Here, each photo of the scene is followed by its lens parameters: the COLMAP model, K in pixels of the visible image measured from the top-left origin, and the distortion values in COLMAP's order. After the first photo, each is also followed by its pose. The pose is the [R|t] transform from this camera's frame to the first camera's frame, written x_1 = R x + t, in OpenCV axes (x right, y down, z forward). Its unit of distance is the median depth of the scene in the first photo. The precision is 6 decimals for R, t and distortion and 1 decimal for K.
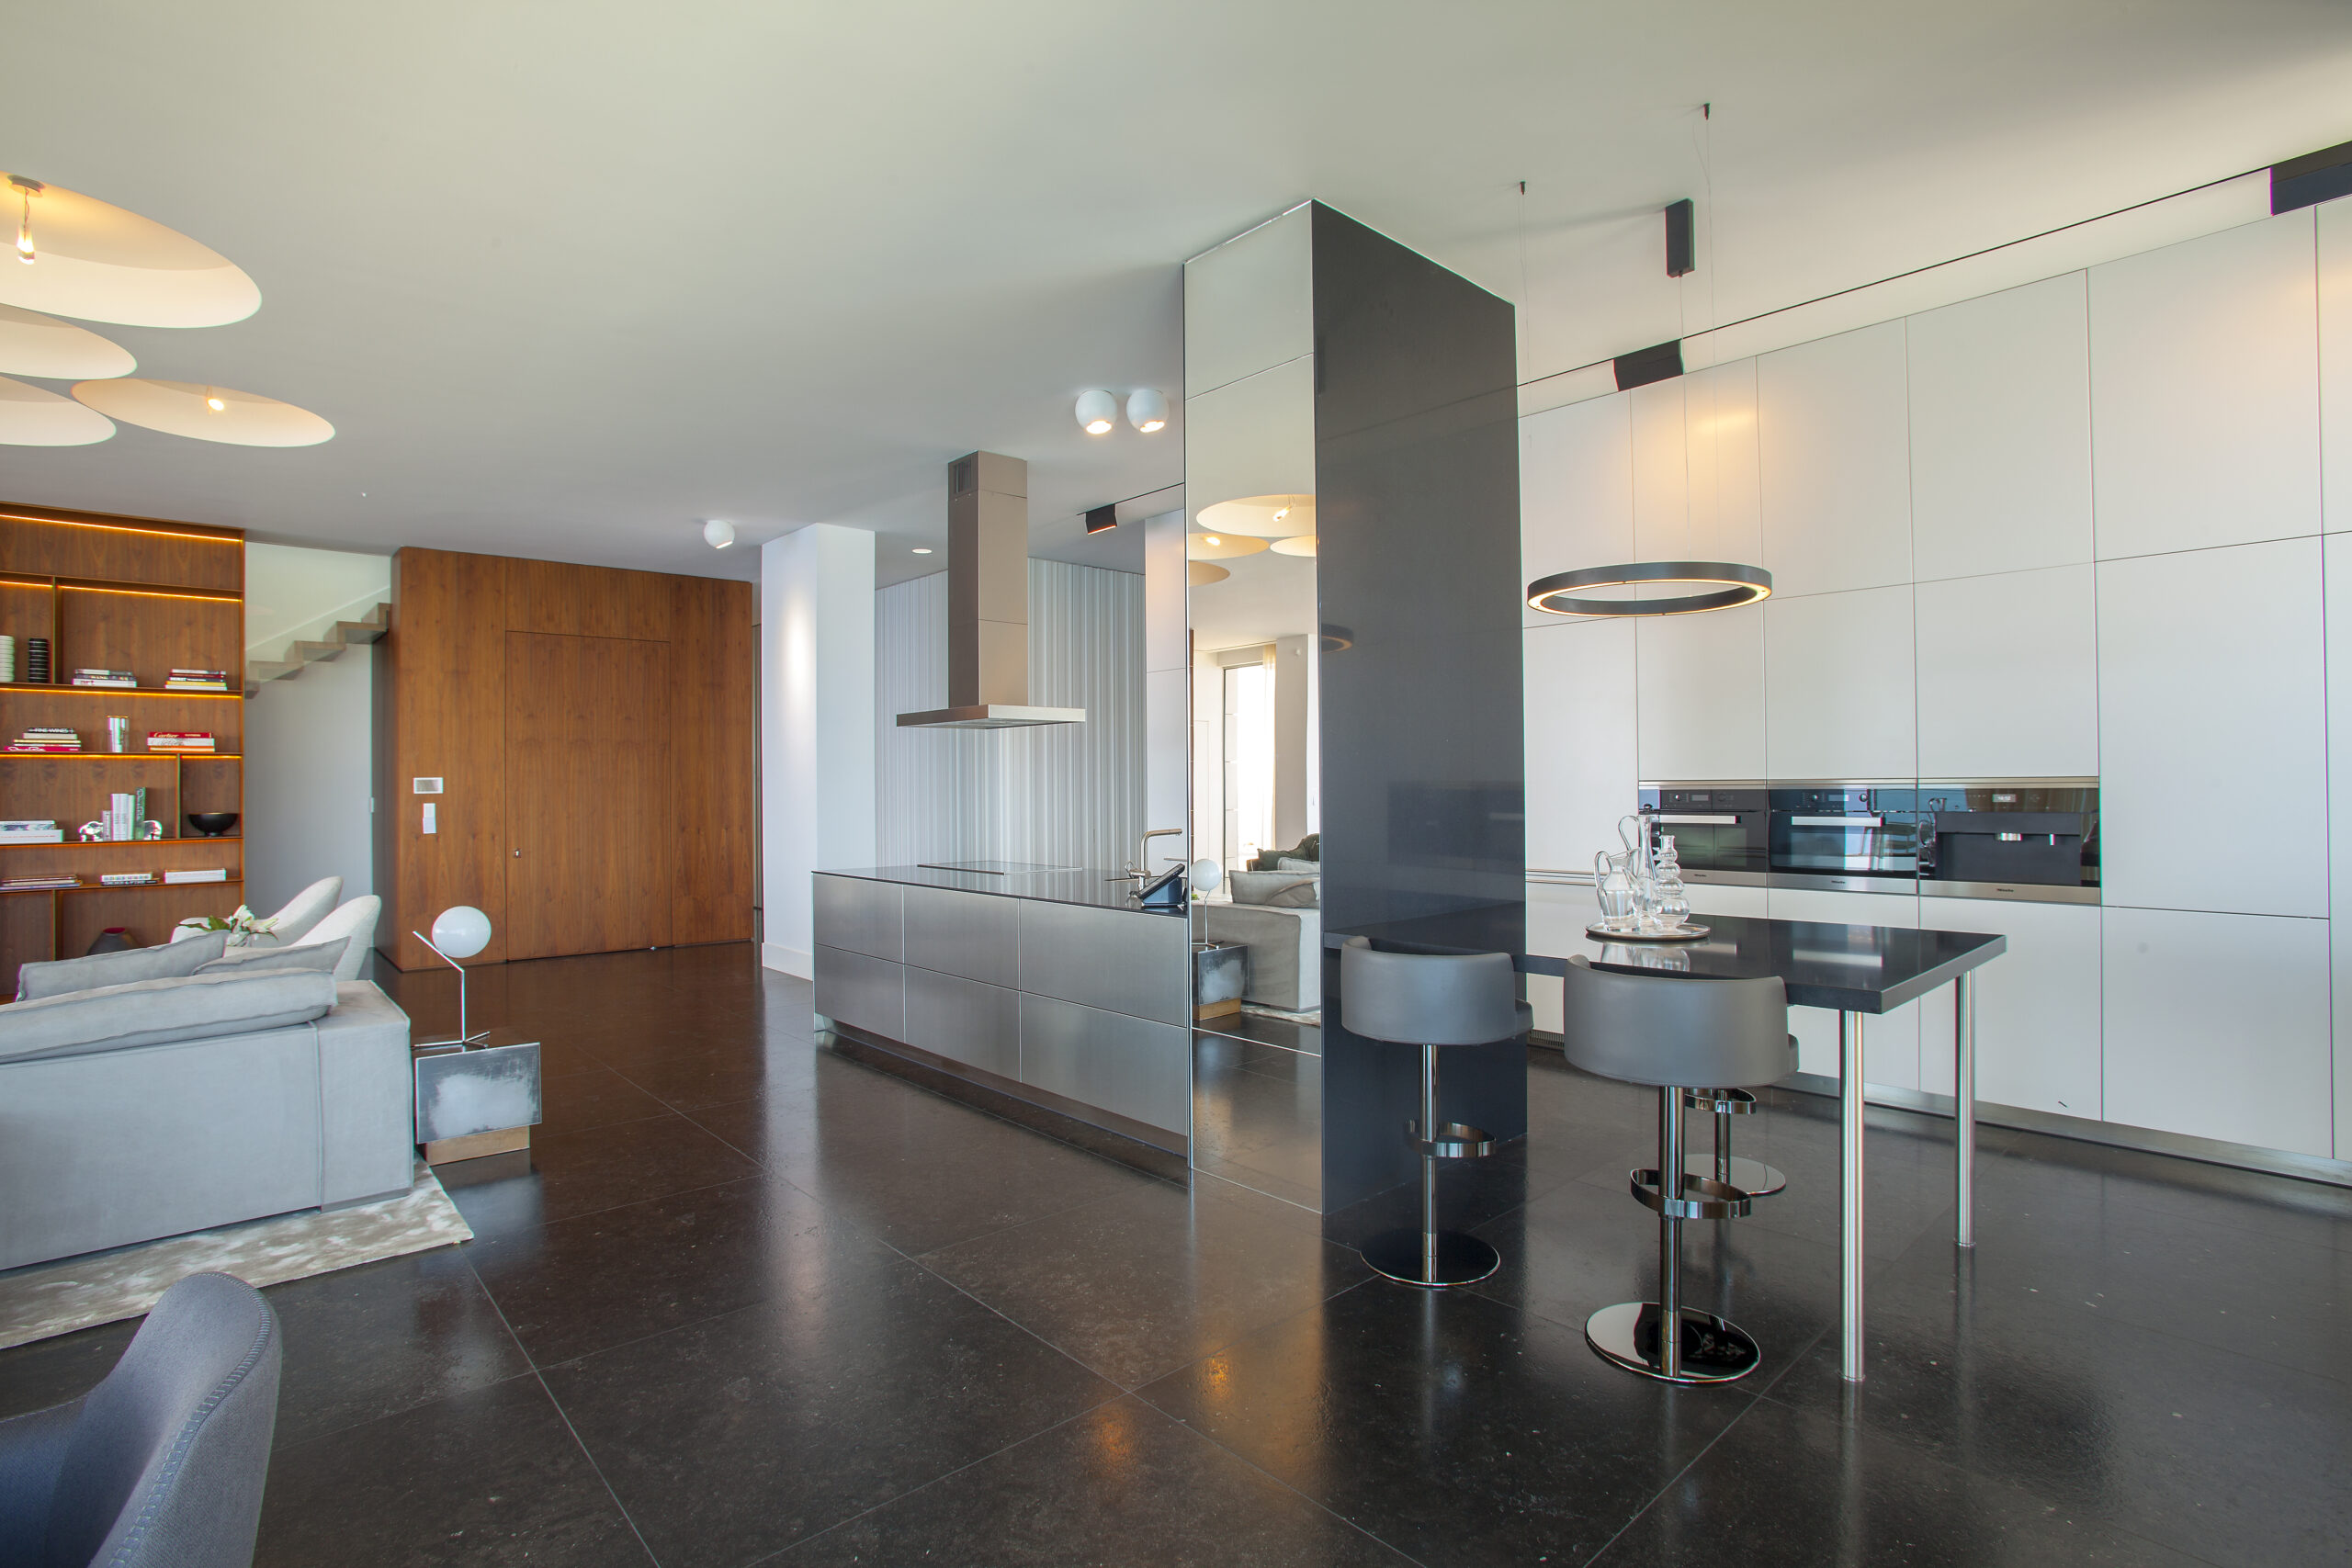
lens RADIAL K [[1148.1, 0, 1174.6], [0, 1148.1, 775.3], [0, 0, 1]] dist [-0.027948, 0.015340]
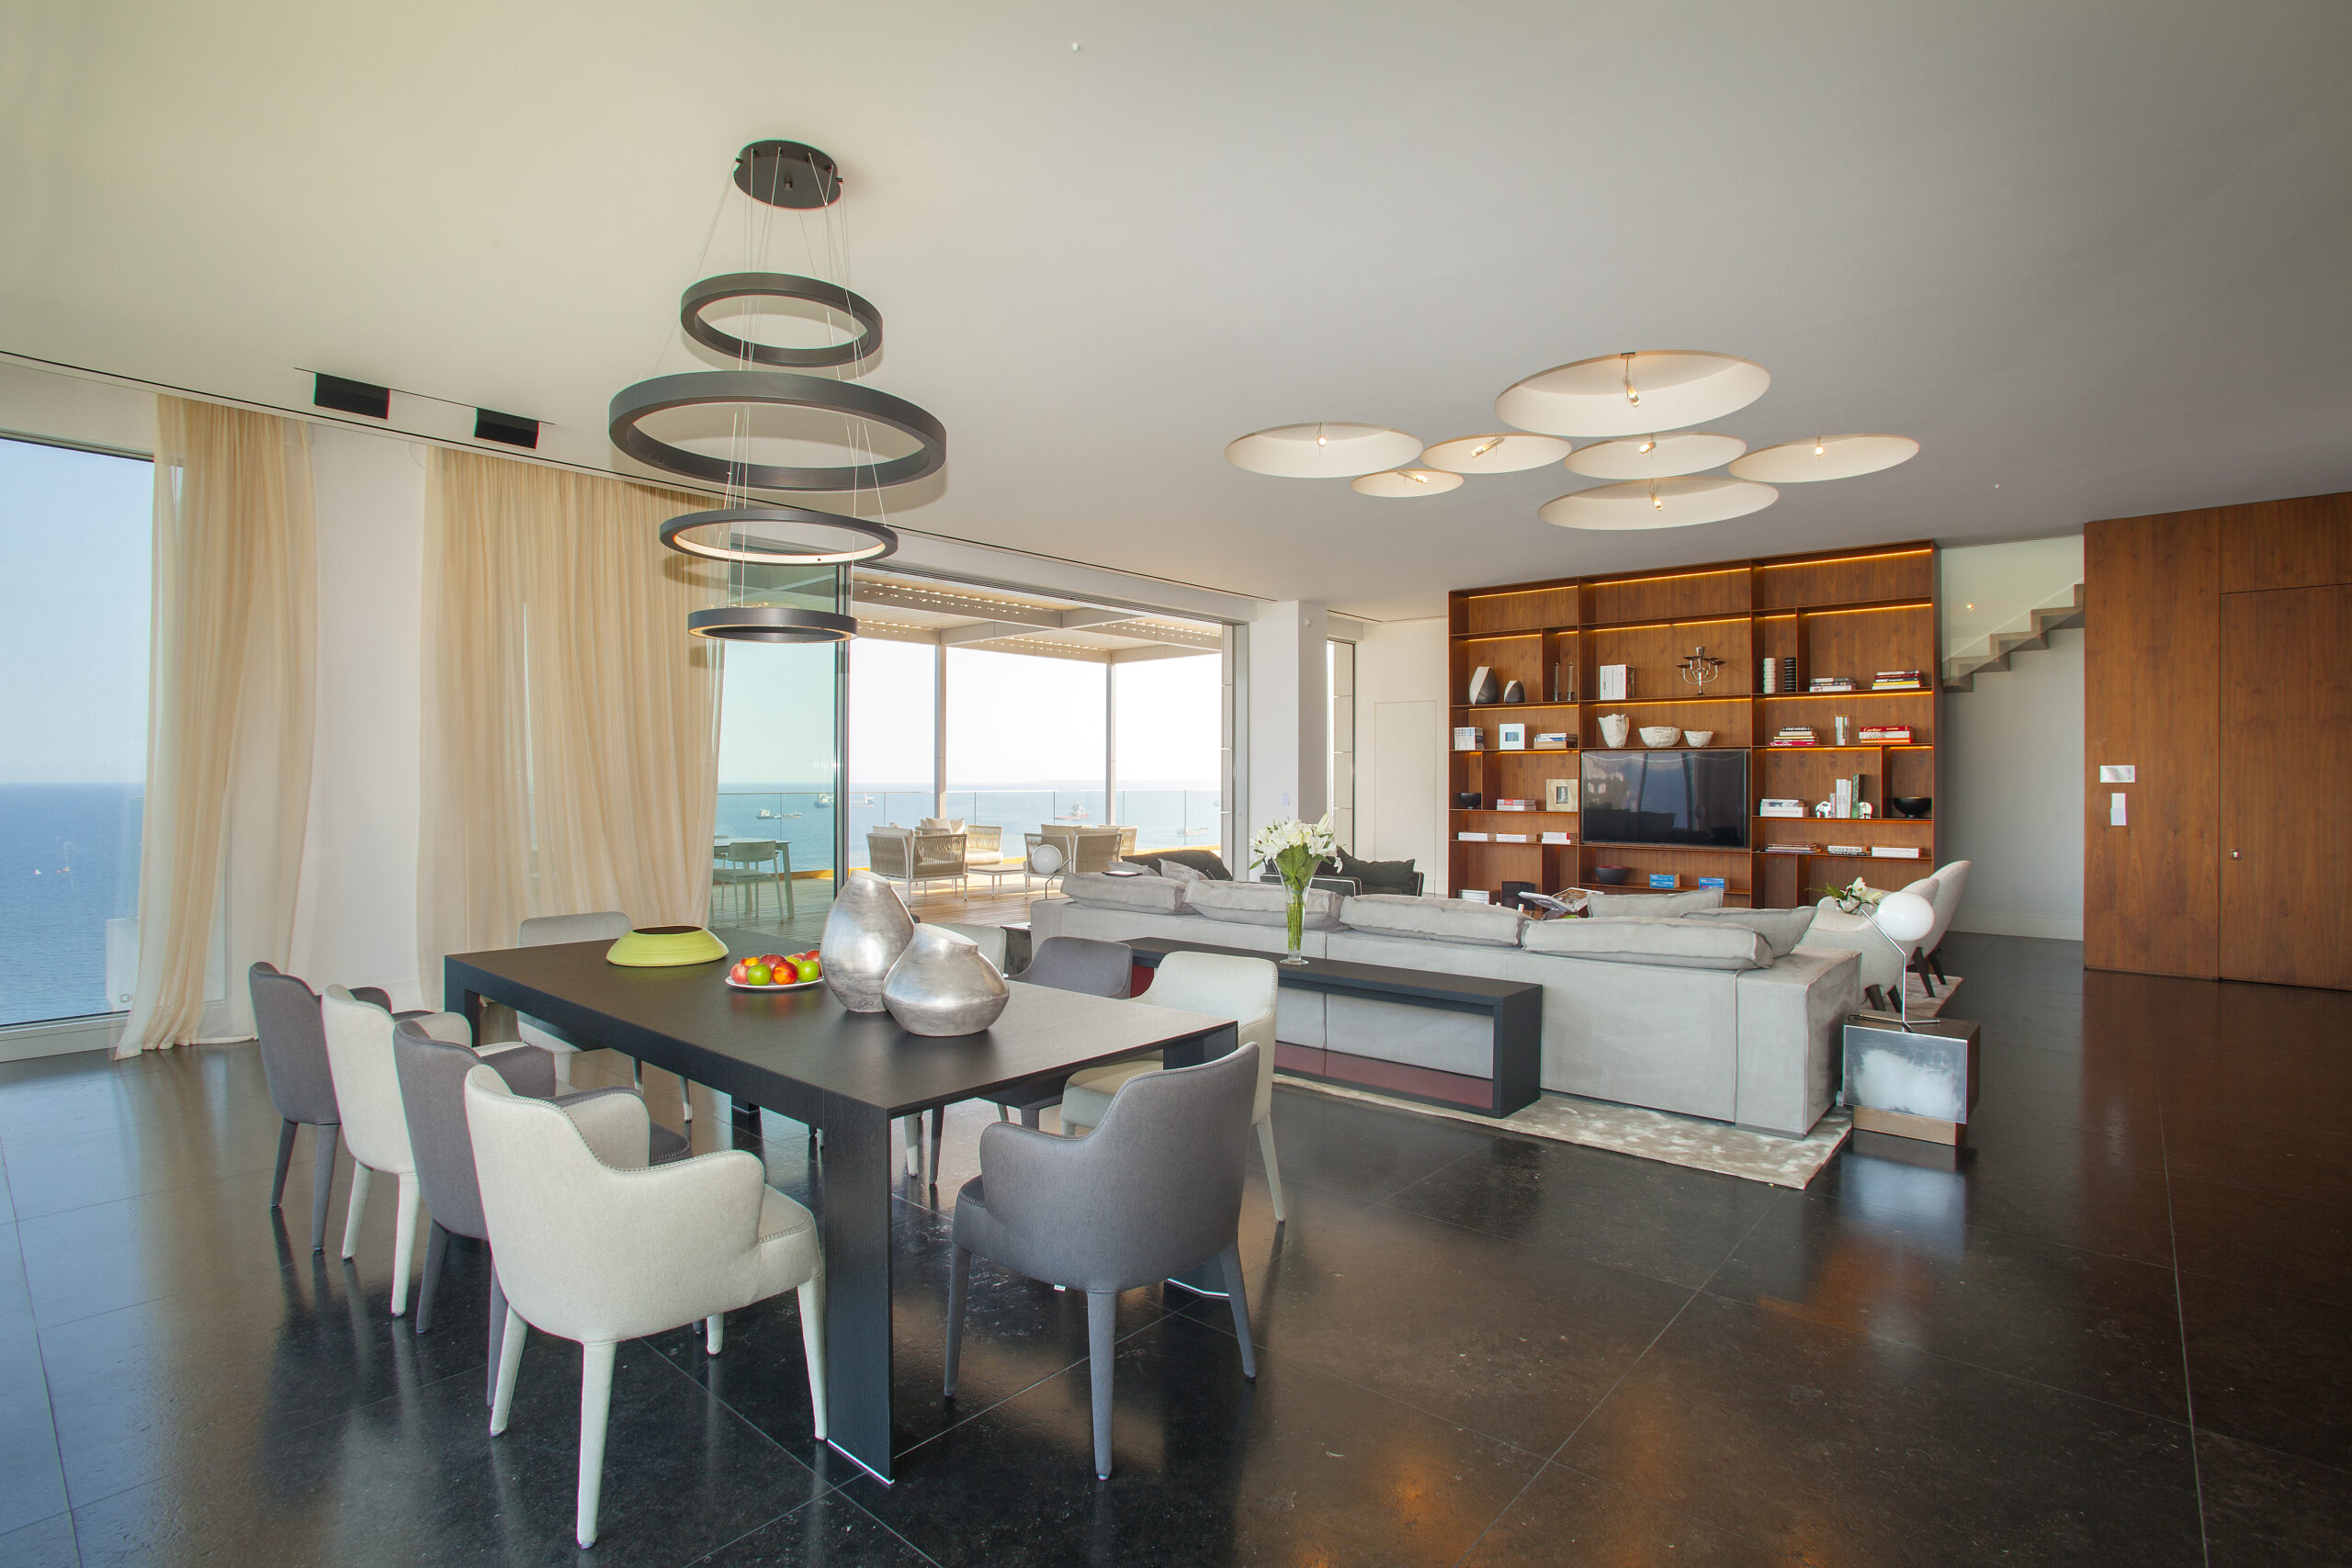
lens RADIAL K [[1148.1, 0, 1167.2], [0, 1148.1, 770.1], [0, 0, 1]] dist [-0.027948, 0.015340]
pose [[0.153853, 0.002703, -0.988090, 0.159513], [0.004066, 0.999986, 0.003368, -0.000378], [0.988085, -0.004536, 0.153840, 0.101412]]
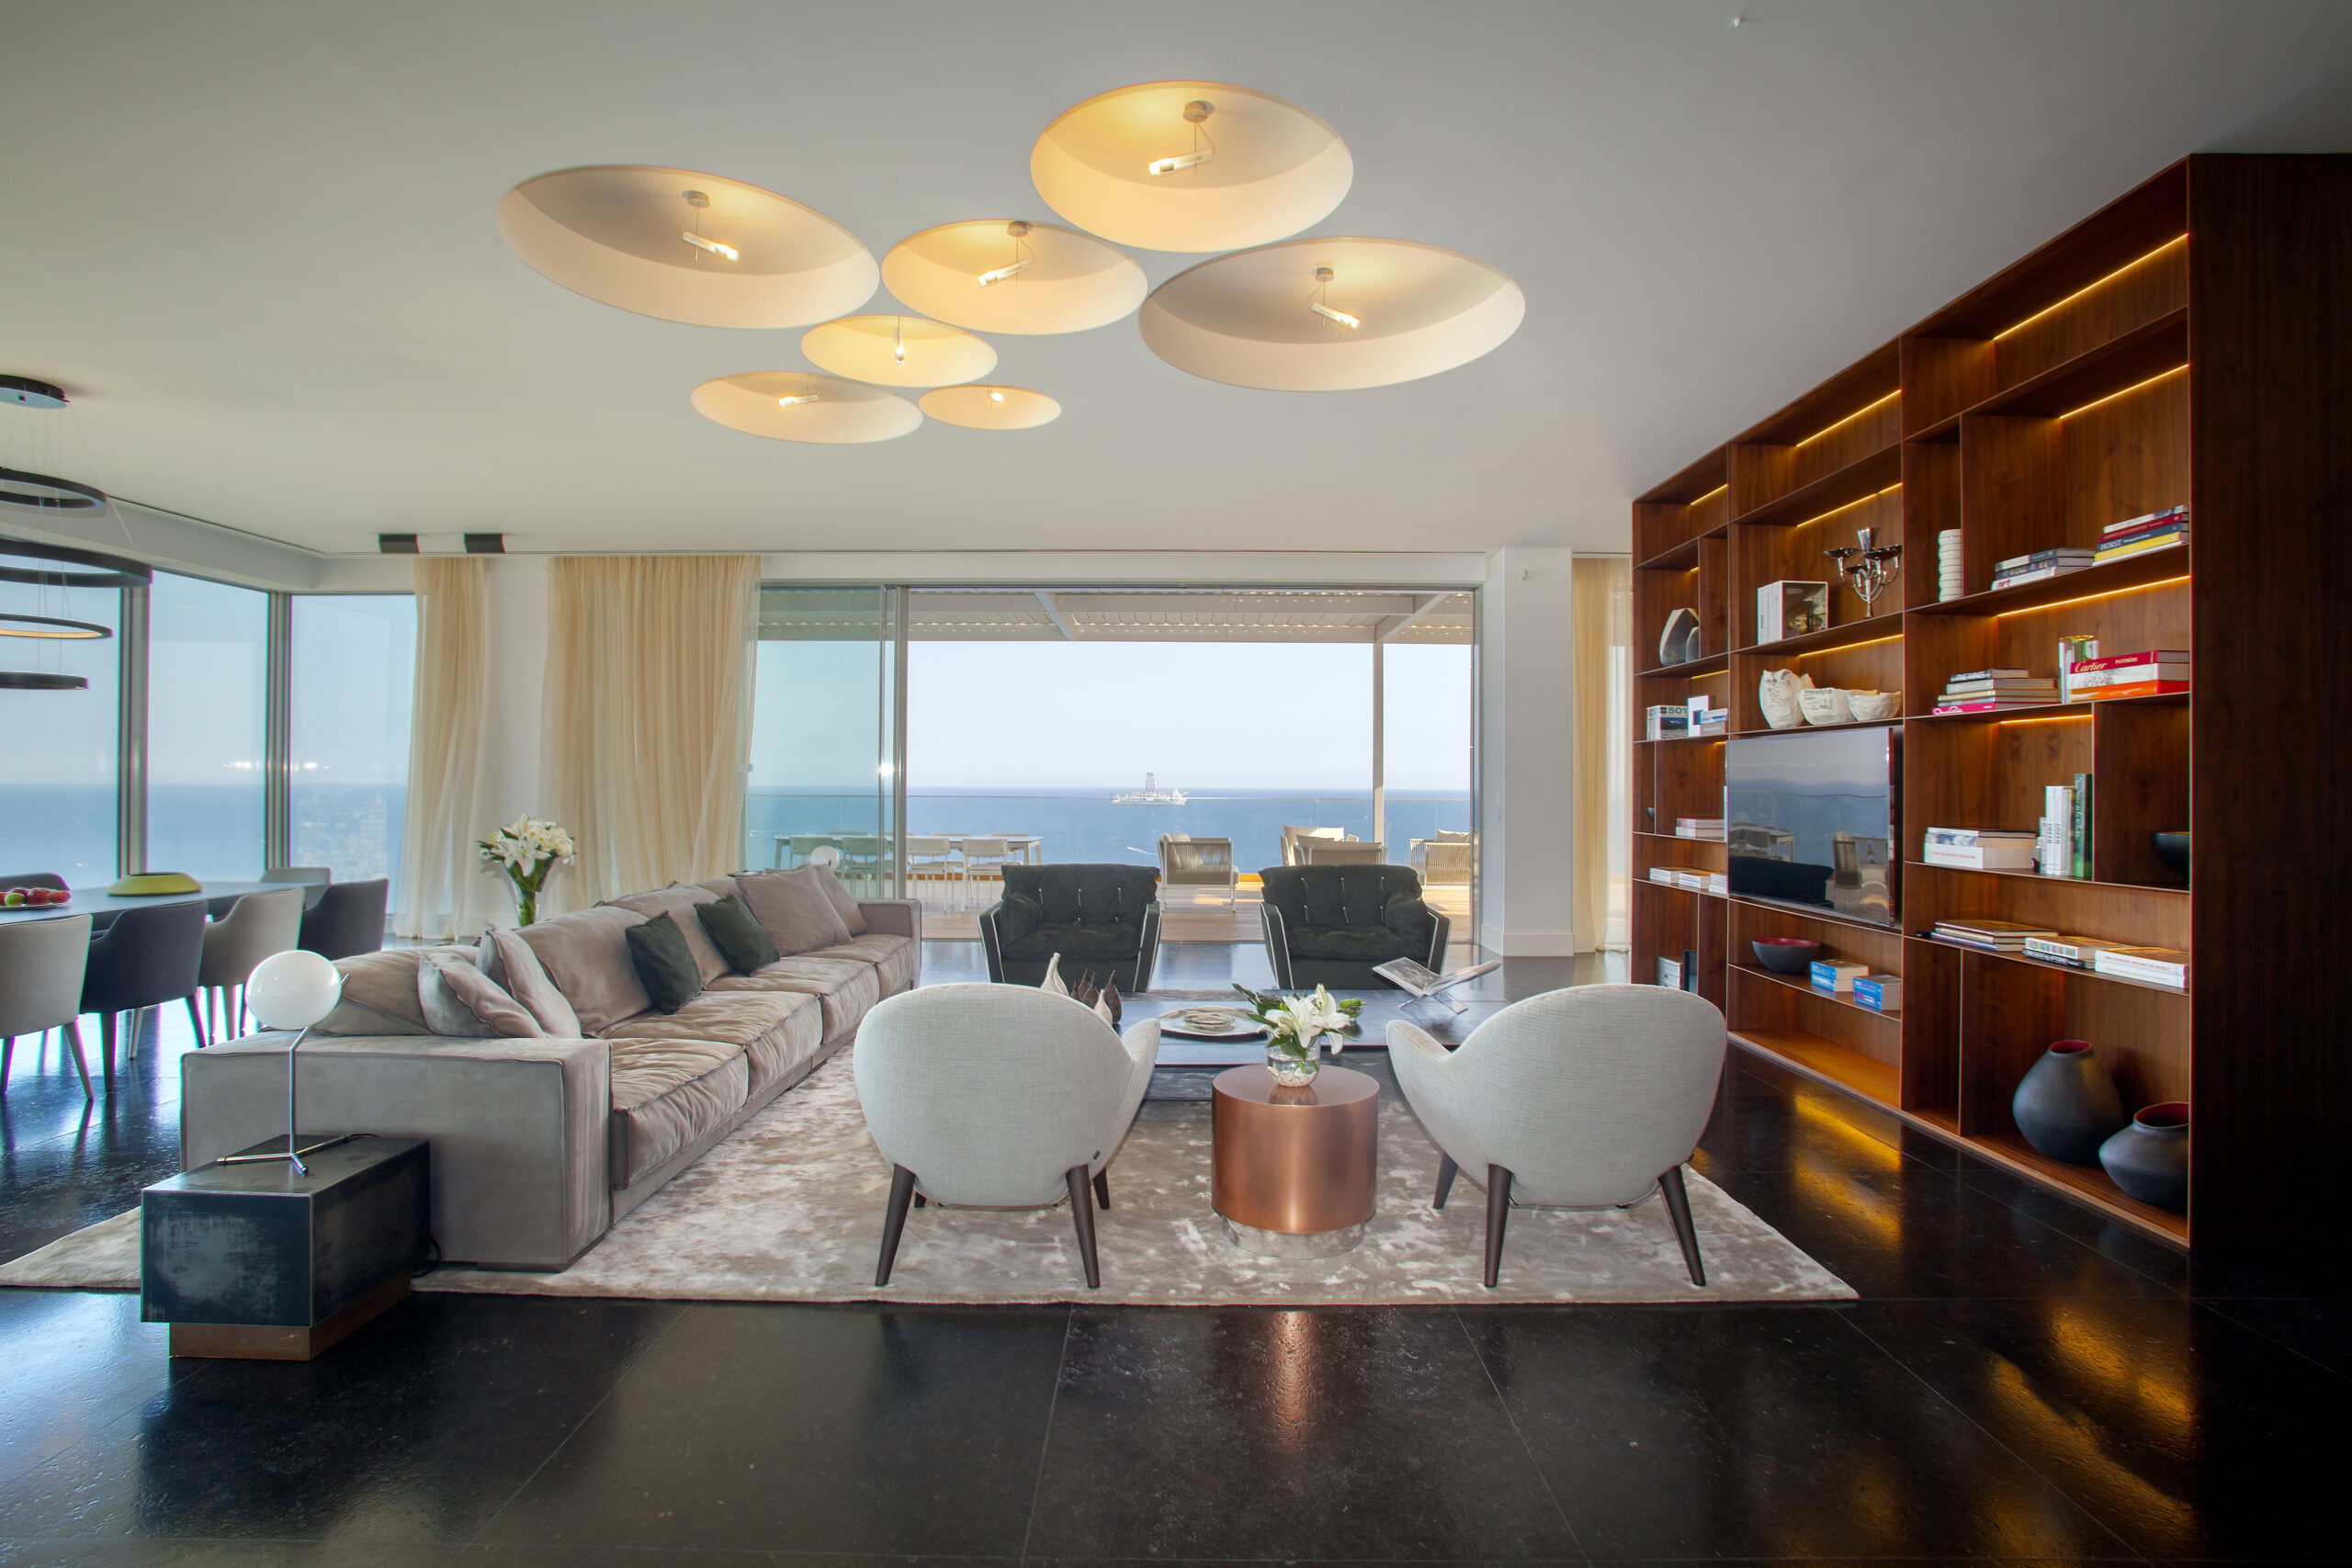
lens RADIAL K [[1148.1, 0, 1153.5], [0, 1148.1, 779.1], [0, 0, 1]] dist [-0.027948, 0.015340]
pose [[-0.667237, 0.003133, -0.744839, -0.261263], [0.005012, 0.999987, -0.000284, 0.011228], [0.744829, -0.003922, -0.667244, 1.034820]]
